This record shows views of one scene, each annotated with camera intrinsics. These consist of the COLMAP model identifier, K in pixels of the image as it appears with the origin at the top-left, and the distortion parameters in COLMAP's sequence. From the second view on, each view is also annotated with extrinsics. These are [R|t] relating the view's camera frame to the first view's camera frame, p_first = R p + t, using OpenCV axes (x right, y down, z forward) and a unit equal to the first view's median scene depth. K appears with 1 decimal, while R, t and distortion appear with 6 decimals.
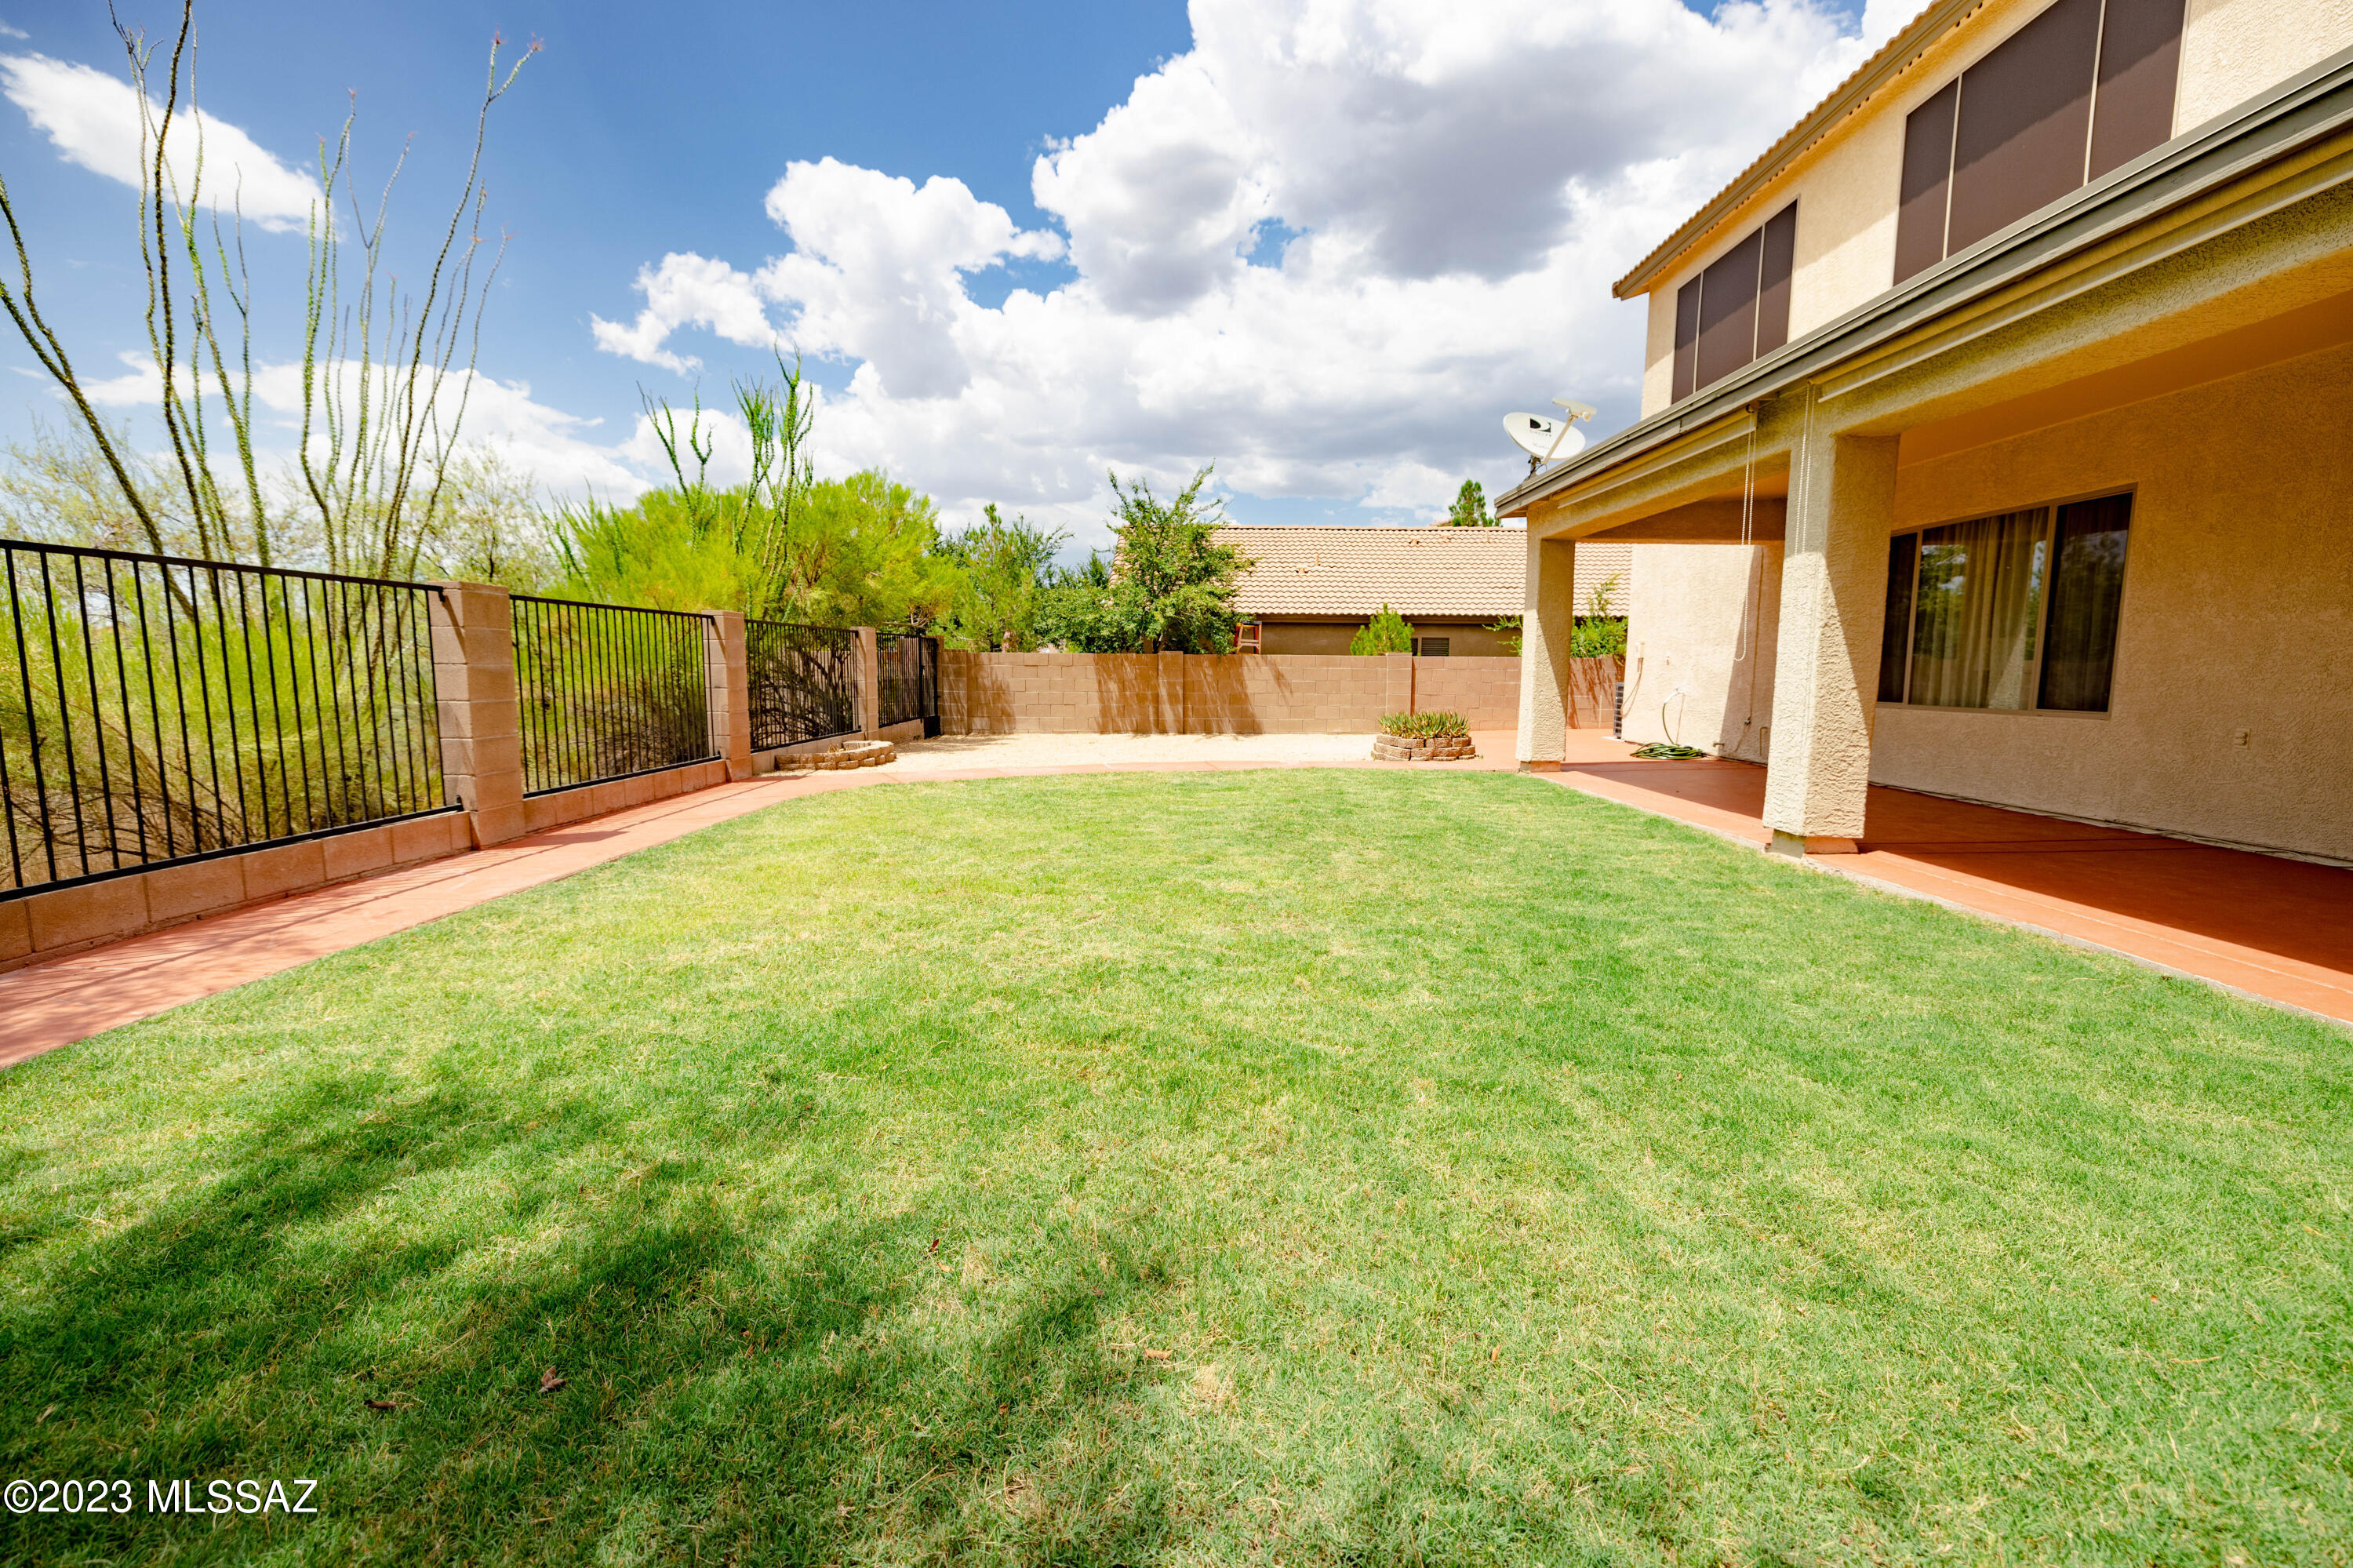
lens RADIAL K [[1003.6, 0, 1176.2], [0, 1003.6, 787.8], [0, 0, 1]] dist [-0.000052, -0.000076]
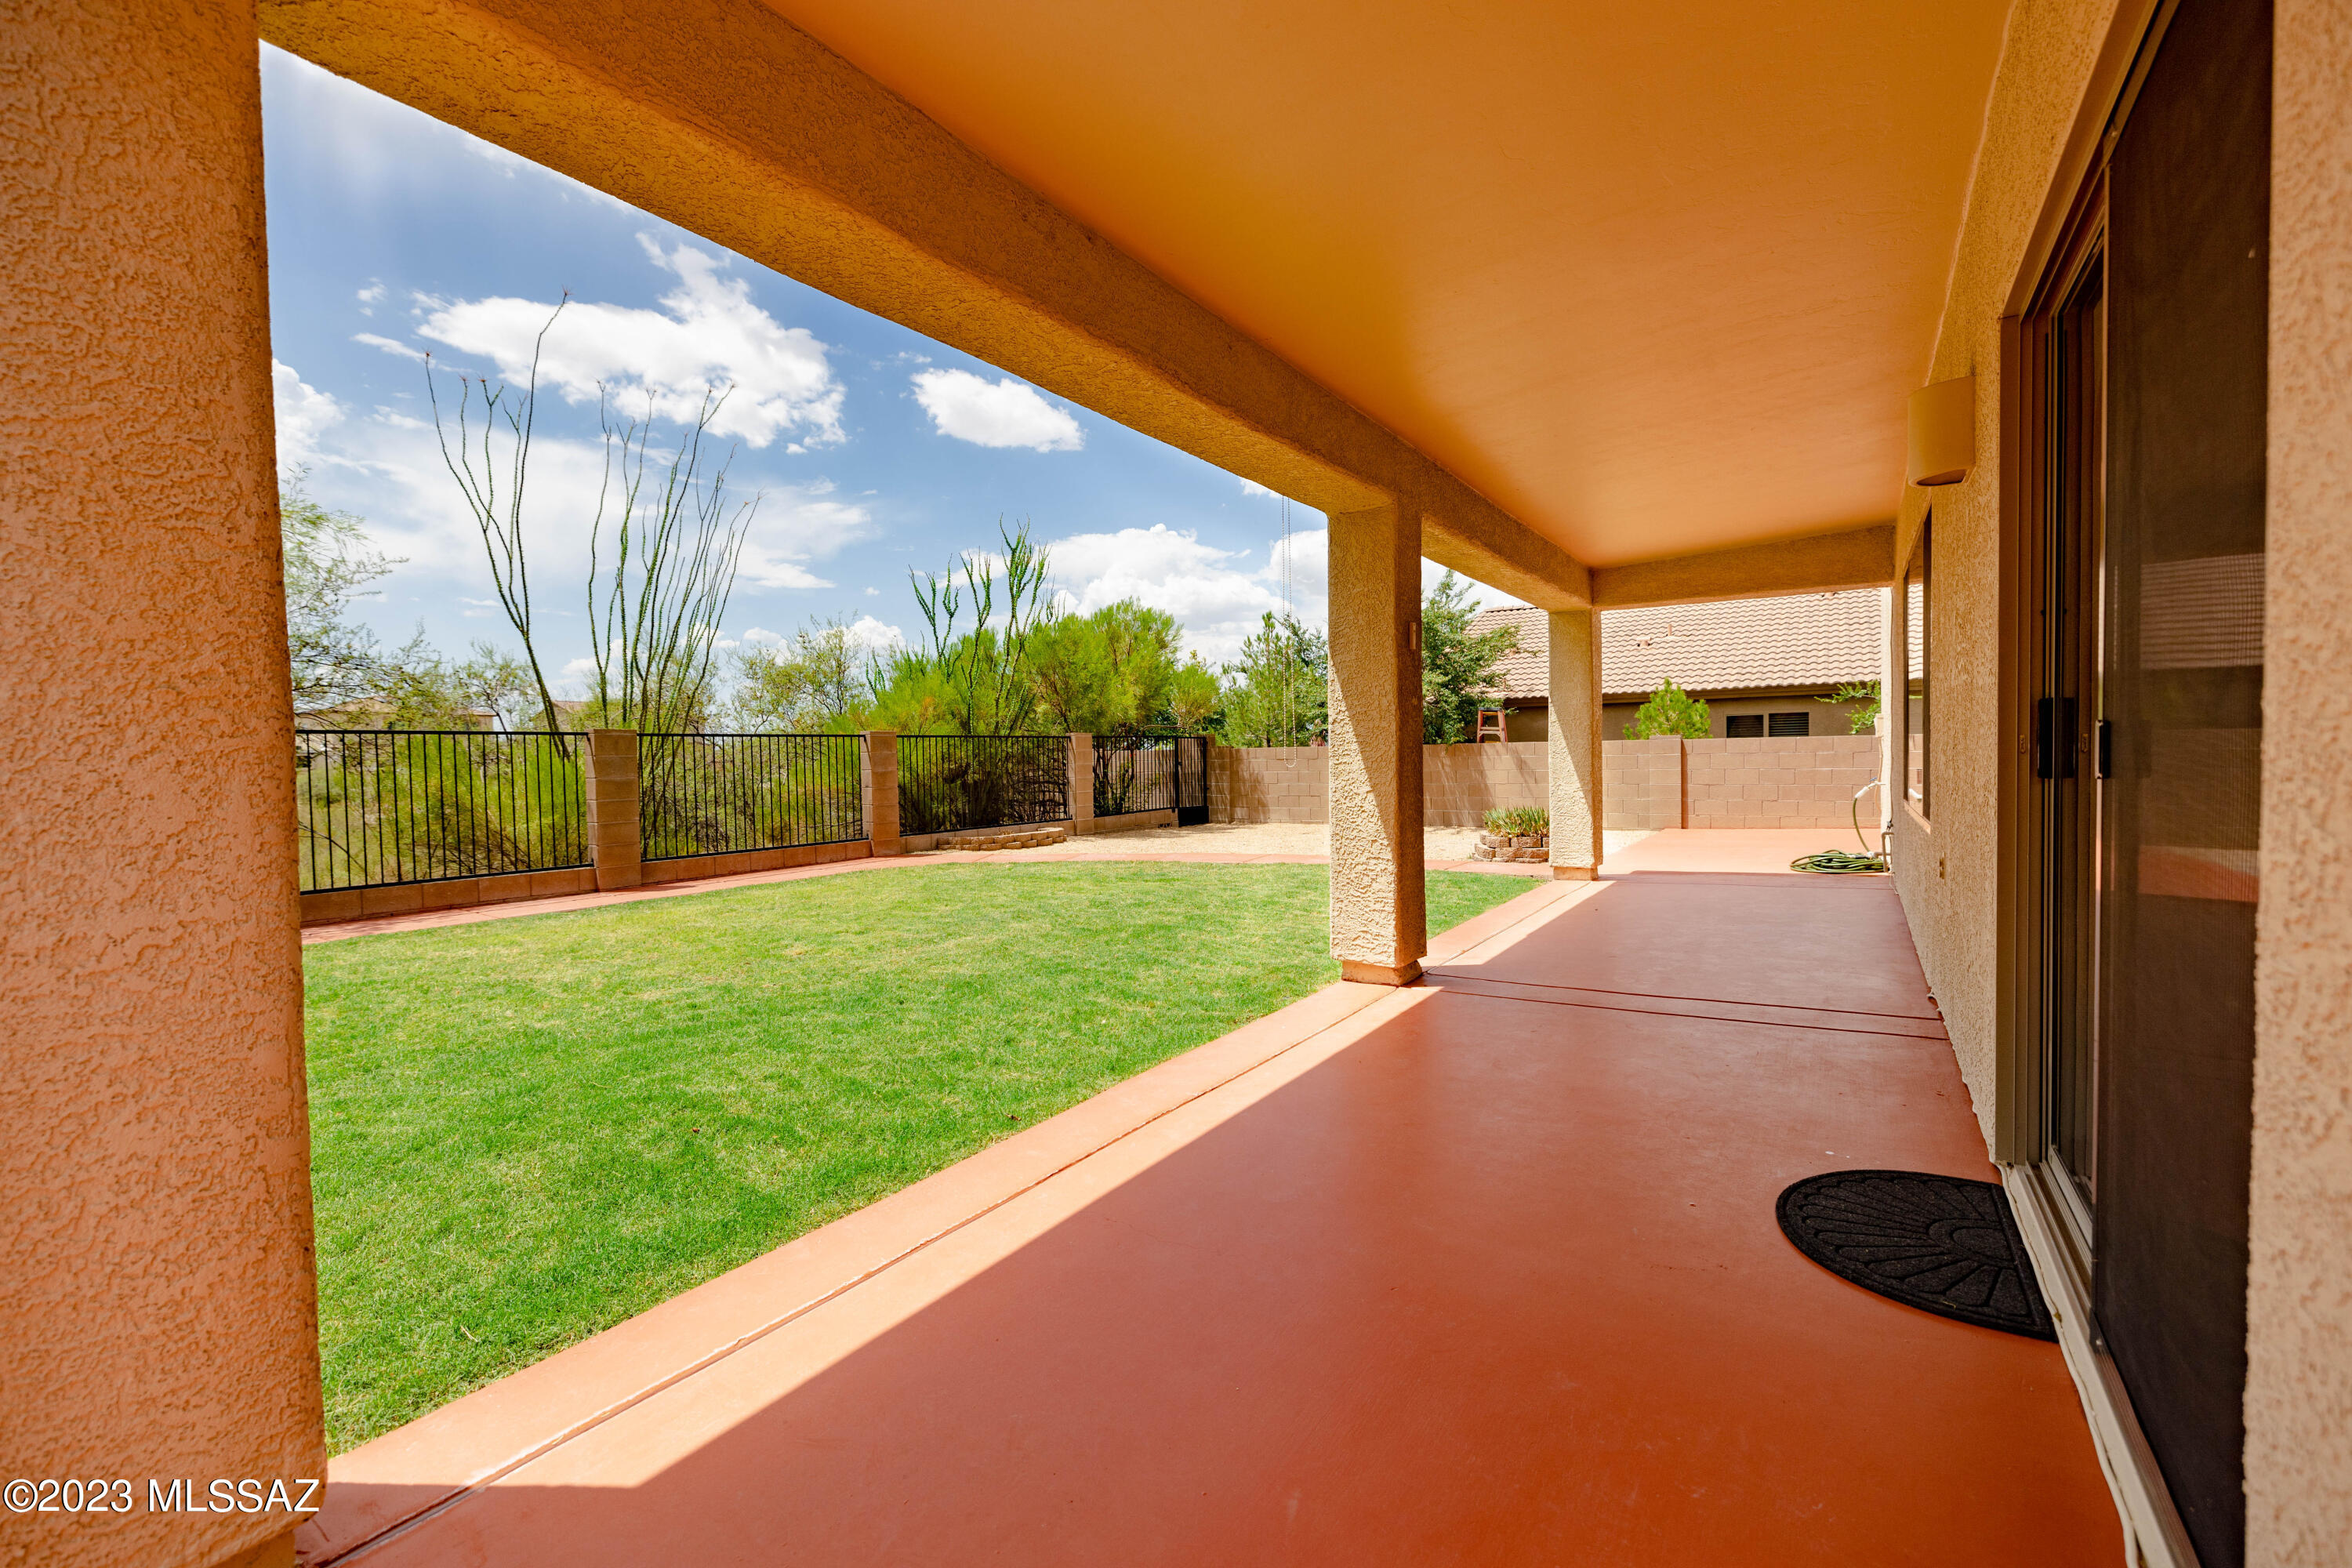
lens RADIAL K [[991.1, 0, 1145.4], [0, 991.1, 780.8], [0, 0, 1]] dist [0.001003, -0.000026]
pose [[0.823732, -0.007573, -0.566928, 0.332731], [-0.044443, 0.995972, -0.077878, -0.010976], [0.565234, 0.089346, 0.820078, 0.061810]]
